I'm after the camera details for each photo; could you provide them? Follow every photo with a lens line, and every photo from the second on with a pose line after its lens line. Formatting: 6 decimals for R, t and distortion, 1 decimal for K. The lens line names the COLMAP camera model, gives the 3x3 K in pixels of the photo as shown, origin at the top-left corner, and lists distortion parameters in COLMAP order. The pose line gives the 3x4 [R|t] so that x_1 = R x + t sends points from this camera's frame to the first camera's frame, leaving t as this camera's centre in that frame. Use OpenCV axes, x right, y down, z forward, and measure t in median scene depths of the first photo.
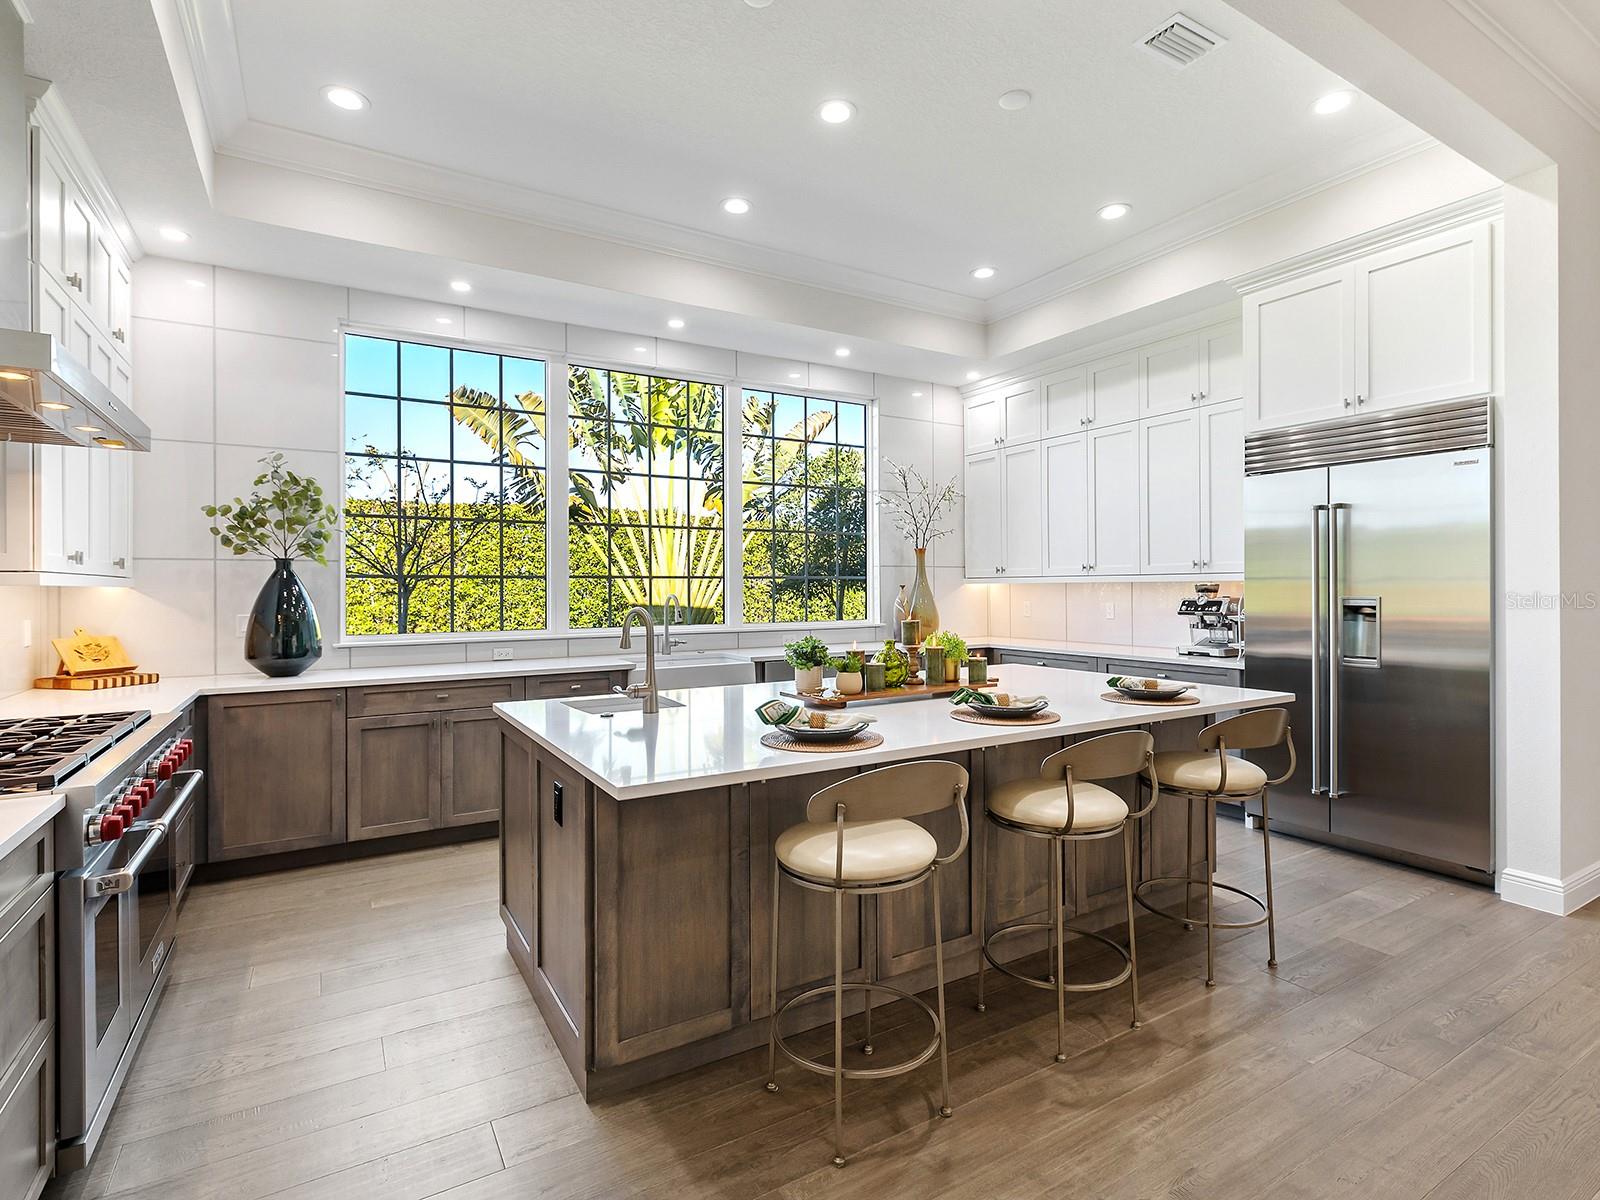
lens RADIAL K [[804.7, 0, 801.5], [0, 804.7, 596.0], [0, 0, 1]] dist [0.000036, -0.001467]
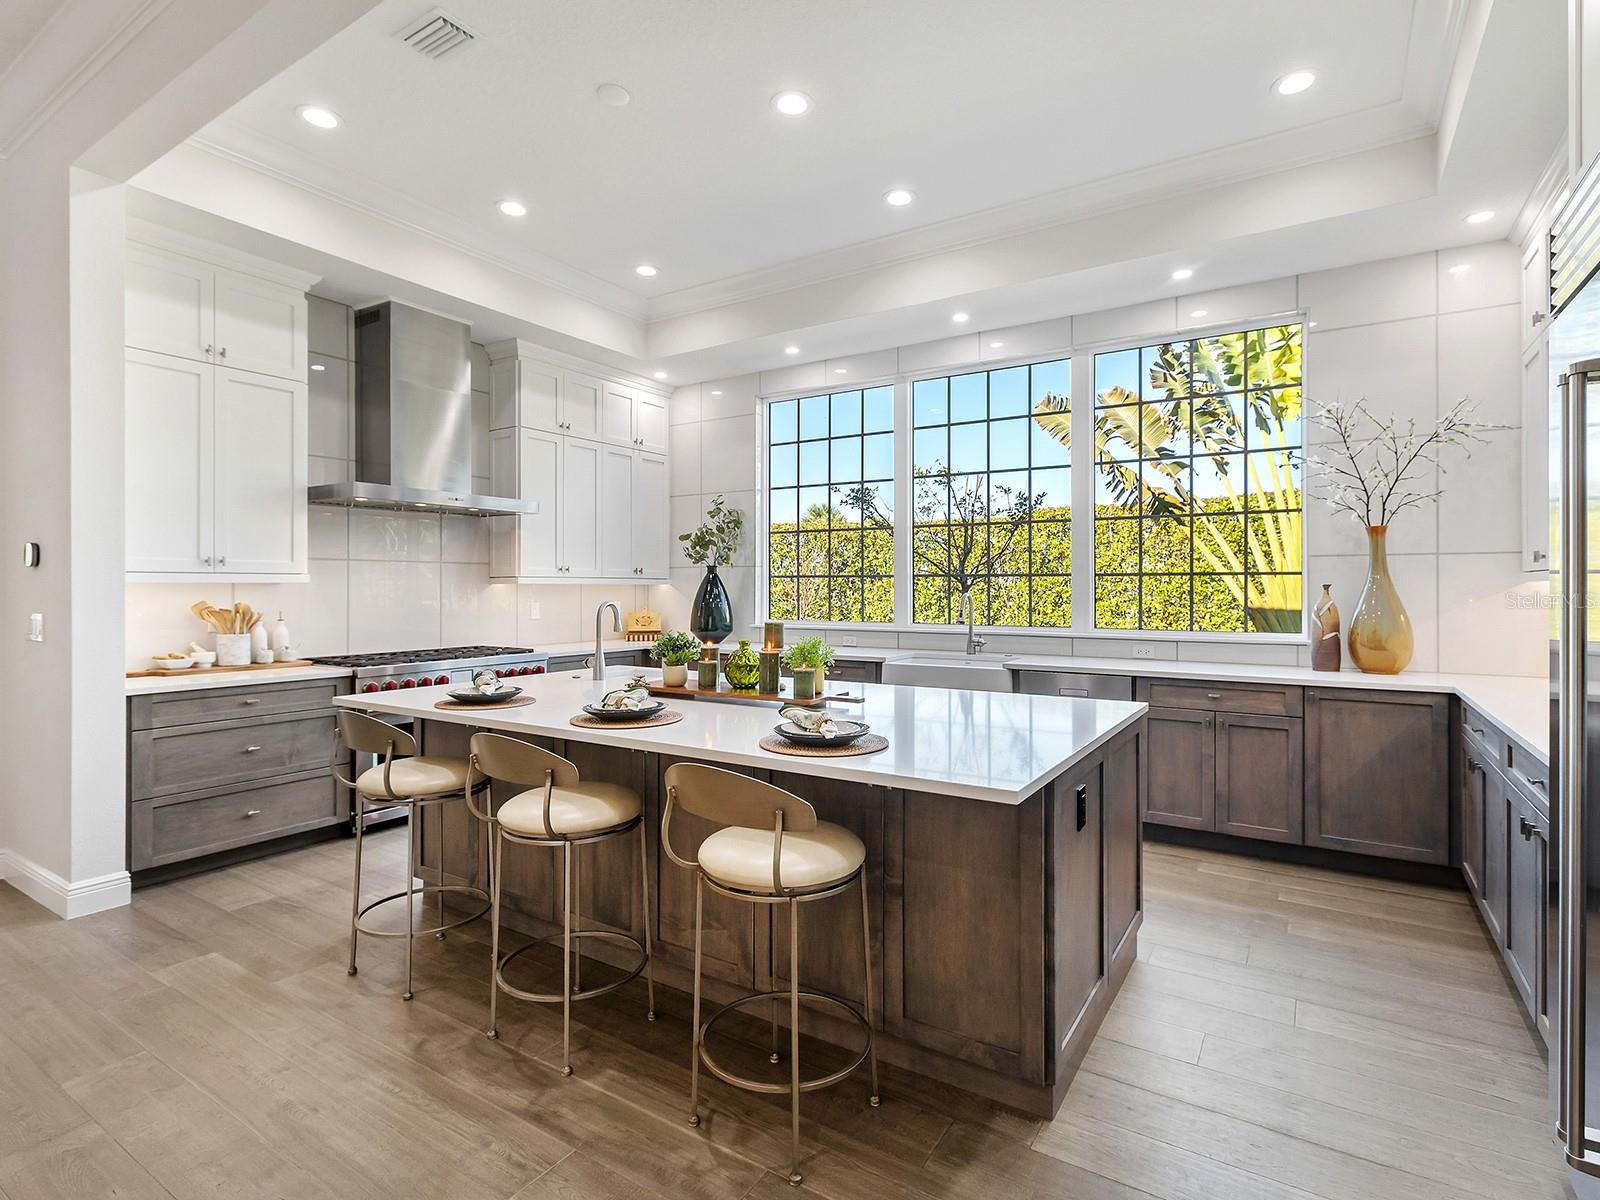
lens RADIAL K [[804.7, 0, 806.4], [0, 804.7, 583.8], [0, 0, 1]] dist [0.000036, -0.001467]
pose [[0.445002, 0.002795, -0.895525, 0.776420], [-0.011650, 0.999929, -0.002668, -0.010545], [0.895454, 0.011620, 0.445003, 0.478189]]
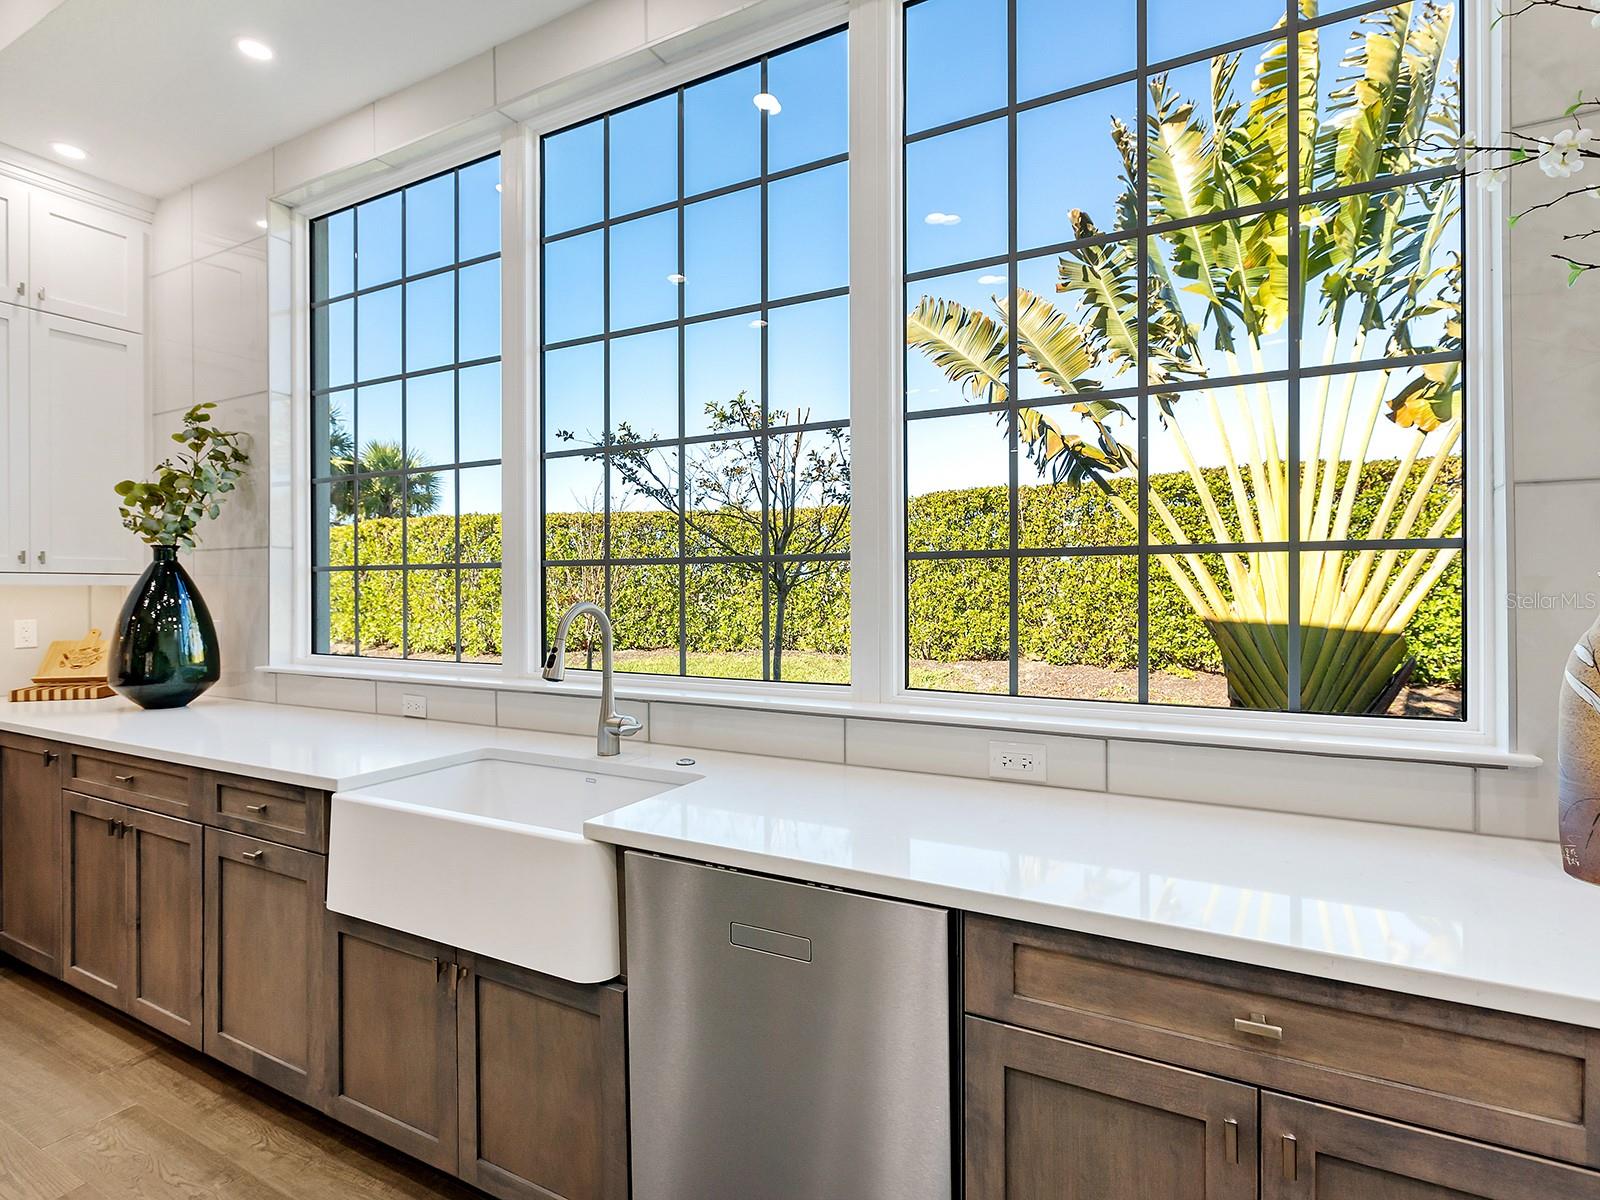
lens RADIAL K [[804.7, 0, 803.9], [0, 804.7, 589.3], [0, 0, 1]] dist [0.000036, -0.001467]
pose [[0.513056, 0.004272, -0.858344, 0.270508], [-0.008947, 0.999960, -0.000371, -0.011720], [0.858308, 0.007870, 0.513074, 1.103228]]
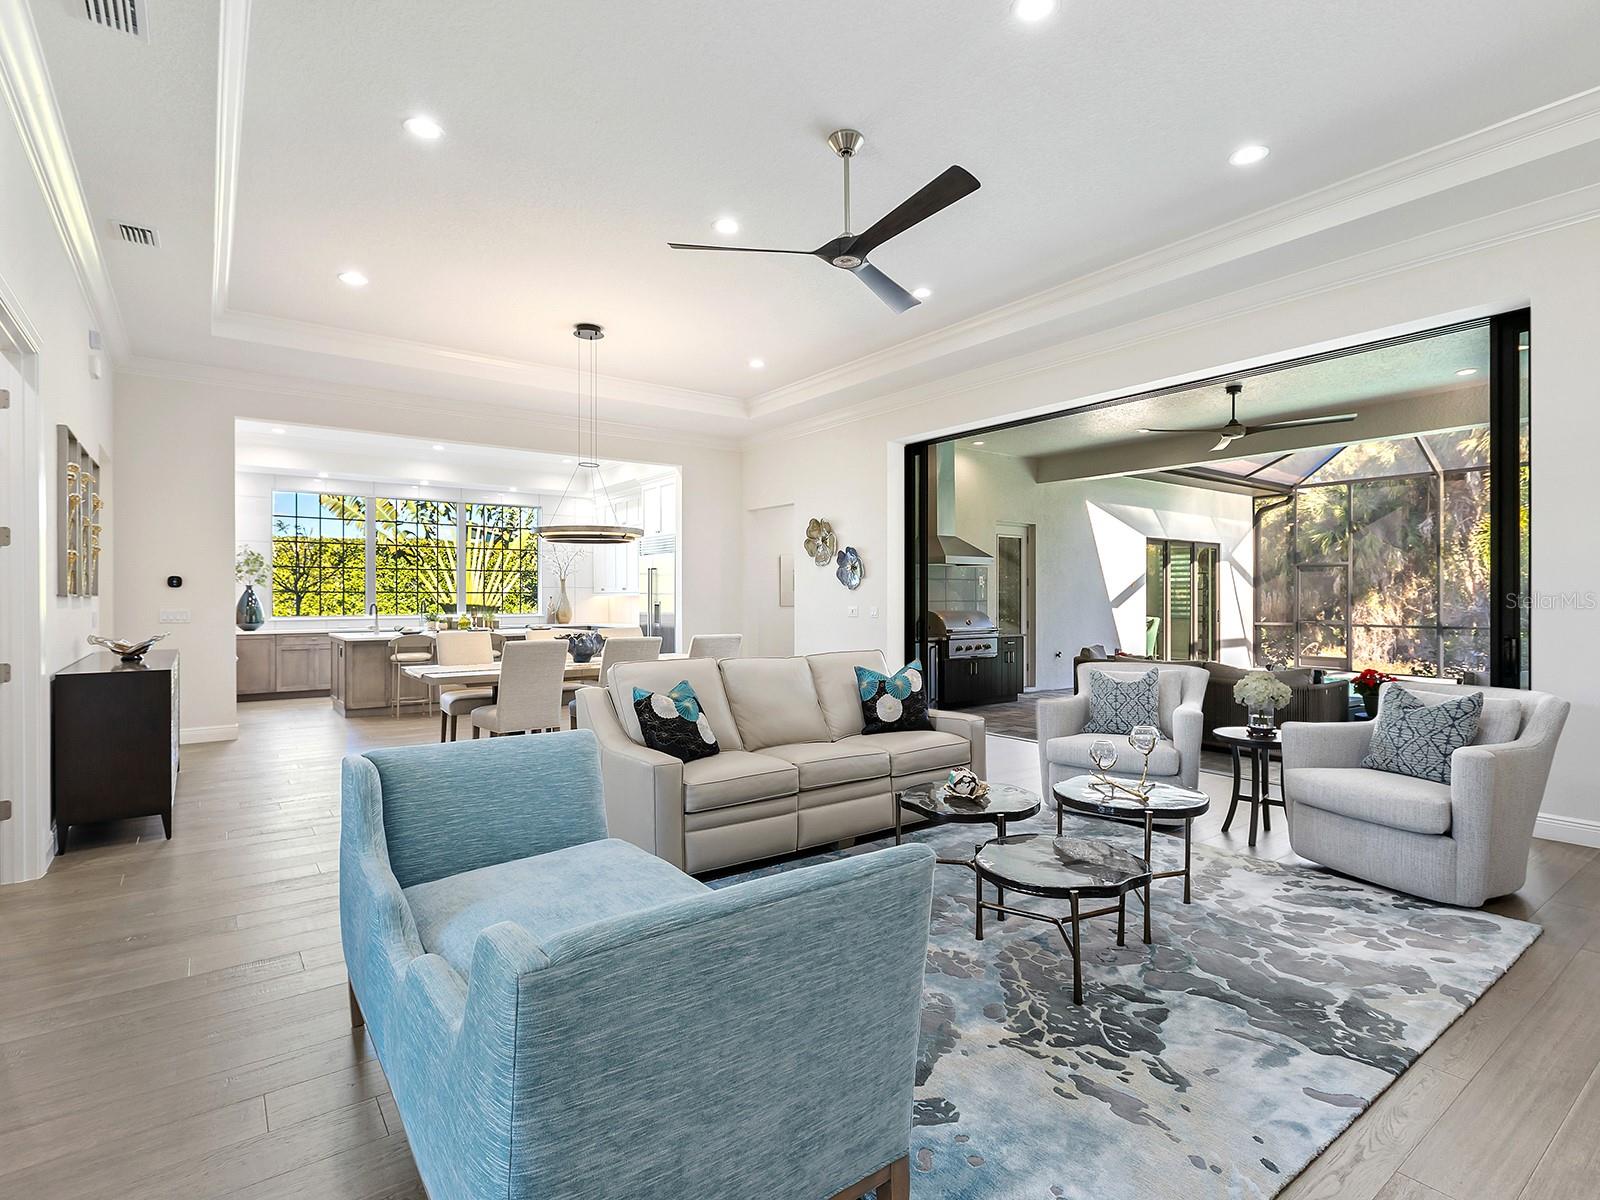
lens RADIAL K [[804.7, 0, 808.6], [0, 804.7, 605.9], [0, 0, 1]] dist [0.000036, -0.001467]
pose [[0.994100, 0.002212, 0.108441, 0.834320], [-0.002024, 0.999996, -0.001844, 0.019991], [-0.108444, 0.001613, 0.994101, -1.708024]]
